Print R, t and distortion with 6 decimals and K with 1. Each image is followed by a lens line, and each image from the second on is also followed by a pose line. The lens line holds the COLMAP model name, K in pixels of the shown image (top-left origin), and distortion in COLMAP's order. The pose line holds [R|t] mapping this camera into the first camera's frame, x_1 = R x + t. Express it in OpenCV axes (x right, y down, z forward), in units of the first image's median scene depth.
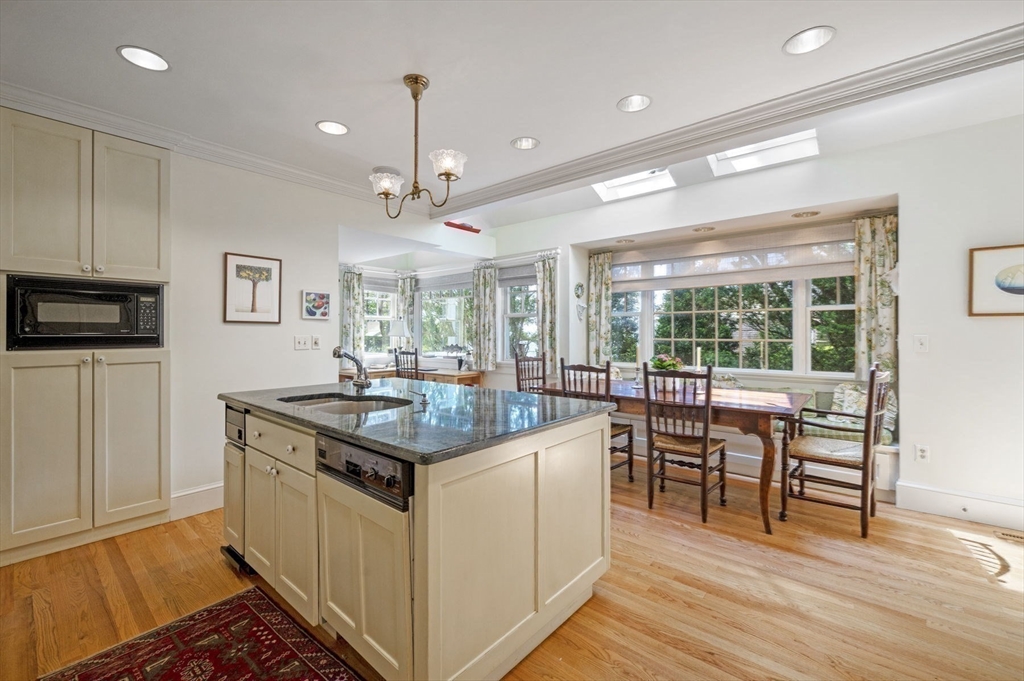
lens RADIAL K [[433.3, 0, 511.0], [0, 433.3, 334.2], [0, 0, 1]] dist [0.001135, -0.000973]
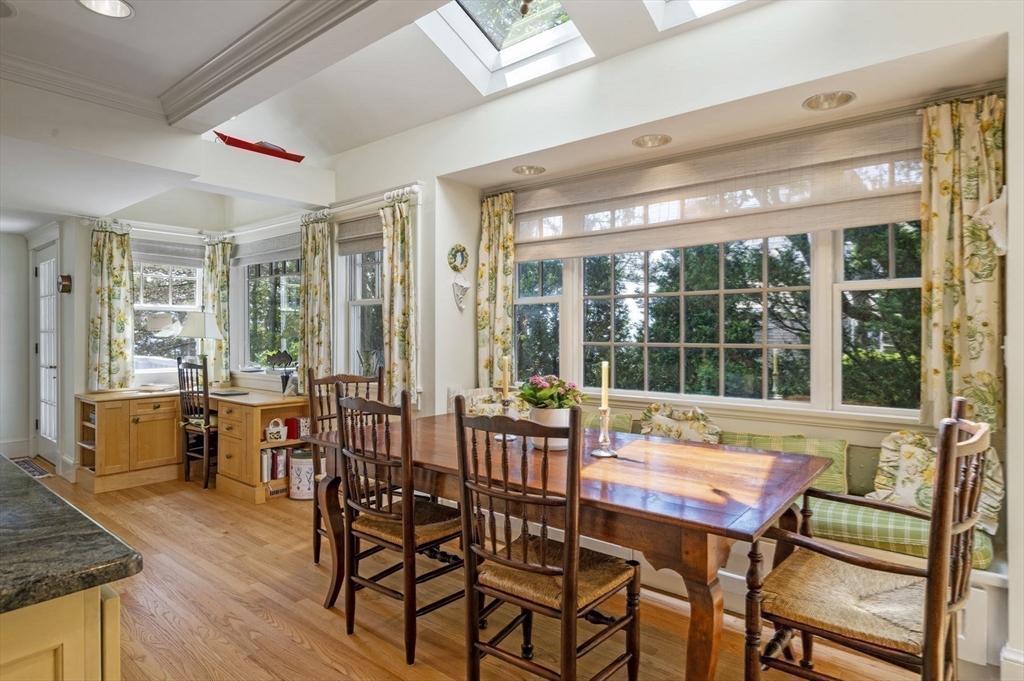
lens RADIAL K [[566.2, 0, 510.5], [0, 566.2, 336.9], [0, 0, 1]] dist [-0.008547, 0.005844]
pose [[0.999836, 0.001291, 0.018051, 0.217434], [-0.001354, 0.999993, 0.003448, 0.000654], [-0.018046, -0.003472, 0.999831, 0.250942]]
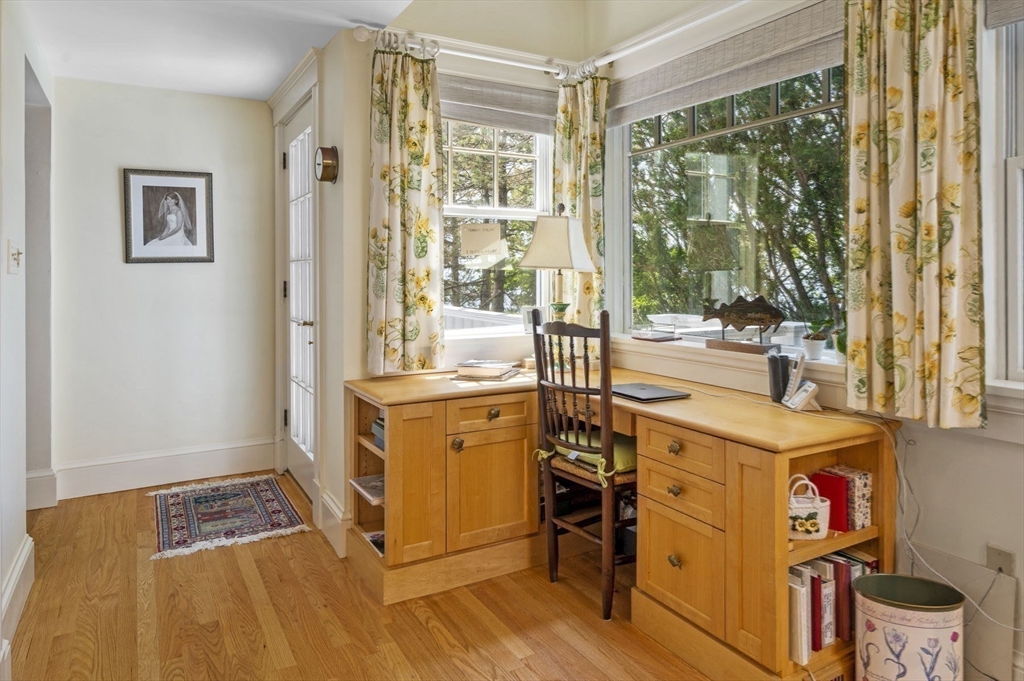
lens RADIAL K [[701.7, 0, 568.7], [0, 701.7, 281.1], [0, 0, 1]] dist [0.002786, -0.000113]
pose [[0.953576, 0.001323, -0.301150, -0.133304], [0.000438, 0.999983, 0.005781, 0.013869], [0.301153, -0.005644, 0.953559, 0.697724]]
